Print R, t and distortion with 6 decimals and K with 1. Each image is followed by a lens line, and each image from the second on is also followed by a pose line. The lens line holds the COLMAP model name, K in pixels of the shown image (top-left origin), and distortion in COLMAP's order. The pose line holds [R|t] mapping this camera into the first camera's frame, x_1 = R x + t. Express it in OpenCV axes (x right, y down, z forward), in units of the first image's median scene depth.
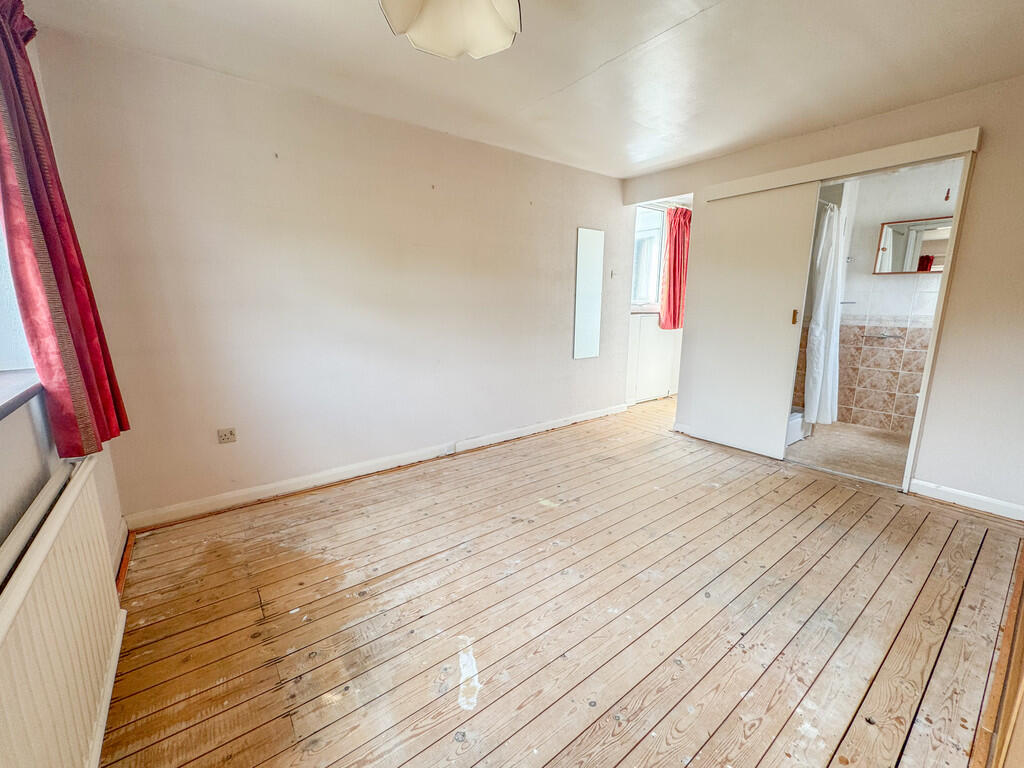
lens RADIAL K [[412.8, 0, 514.8], [0, 412.8, 376.9], [0, 0, 1]] dist [-0.007290, 0.001207]
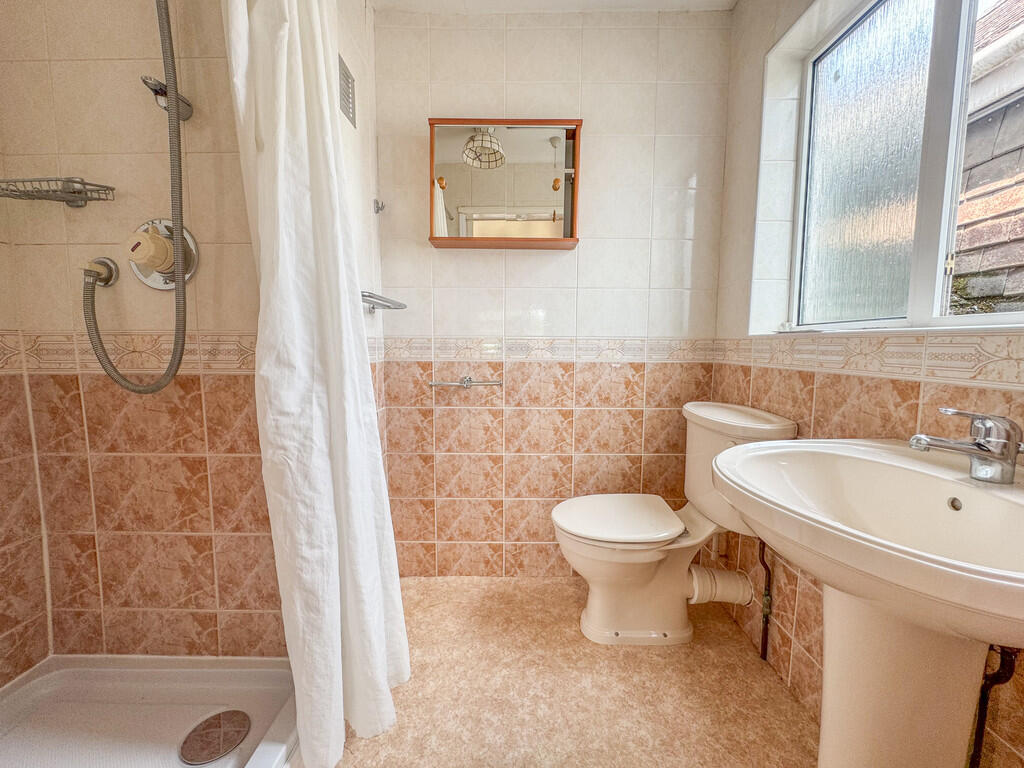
lens RADIAL K [[412.8, 0, 511.7], [0, 412.8, 384.3], [0, 0, 1]] dist [-0.007290, 0.001207]
pose [[0.602455, -0.081815, 0.793948, 0.987717], [0.146396, 0.989184, -0.009152, -0.149469], [-0.784612, 0.121745, 0.607916, 1.193920]]
